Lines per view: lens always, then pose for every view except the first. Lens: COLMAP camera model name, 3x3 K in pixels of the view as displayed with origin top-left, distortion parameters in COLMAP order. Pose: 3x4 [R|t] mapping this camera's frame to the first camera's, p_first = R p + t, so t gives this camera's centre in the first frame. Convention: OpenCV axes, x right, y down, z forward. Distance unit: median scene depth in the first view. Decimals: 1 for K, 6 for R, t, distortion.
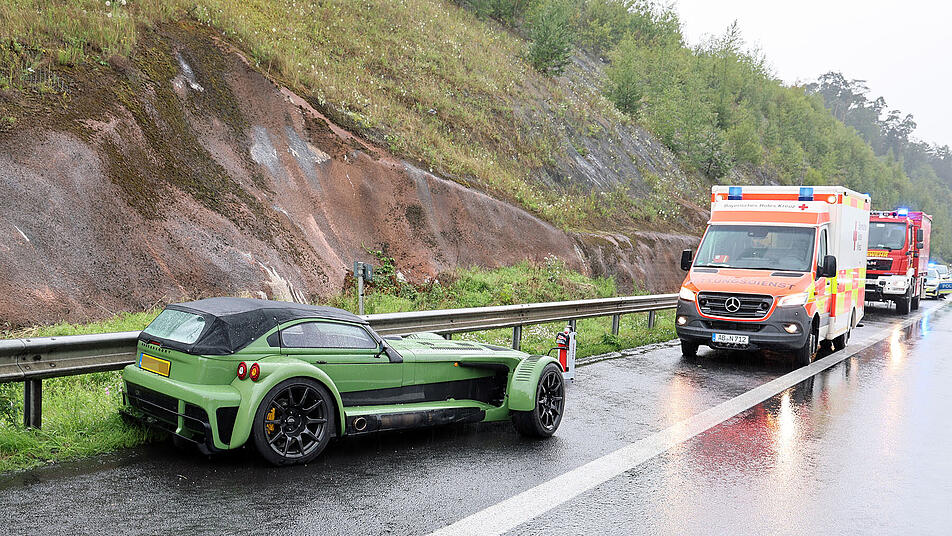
lens RADIAL K [[944.6, 0, 476.0], [0, 944.6, 268.0], [0, 0, 1]] dist [-0.000037, 0.000416]
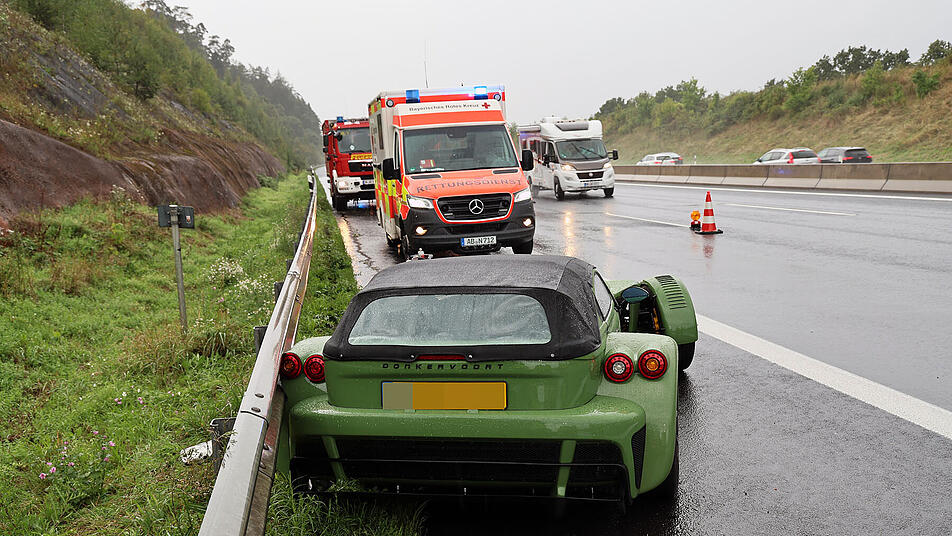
lens RADIAL K [[884.9, 0, 476.0], [0, 884.9, 268.0], [0, 0, 1]] dist [-0.008393, 0.122605]
pose [[0.799710, -0.162920, 0.577860, -0.258582], [0.108006, 0.985815, 0.128467, -0.016014], [-0.590592, -0.040324, 0.805962, 0.236344]]
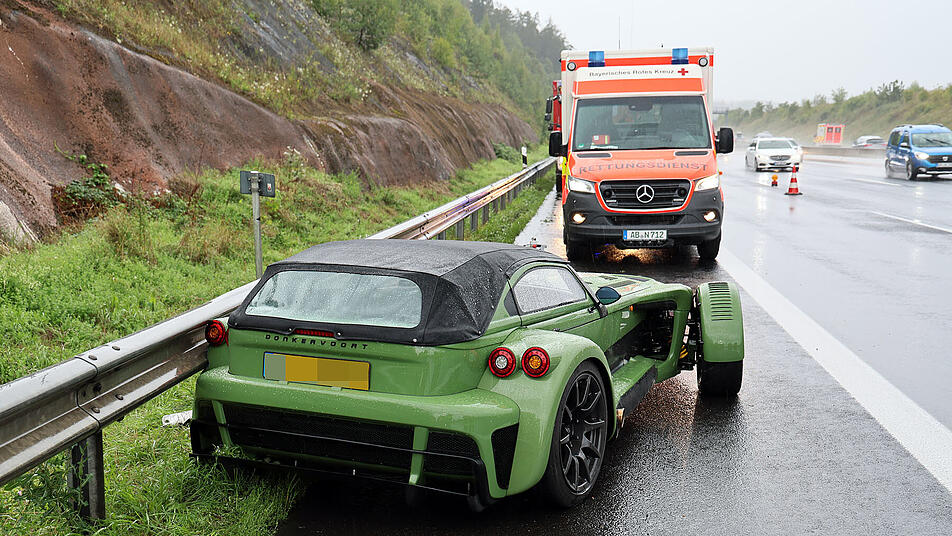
lens RADIAL K [[1087.2, 0, 476.0], [0, 1087.2, 268.0], [0, 0, 1]] dist [0.143130, 0.062236]
pose [[0.929974, -0.098044, 0.354310, -0.200045], [0.062704, 0.991962, 0.109911, -0.010638], [-0.362238, -0.079997, 0.928646, 0.149345]]
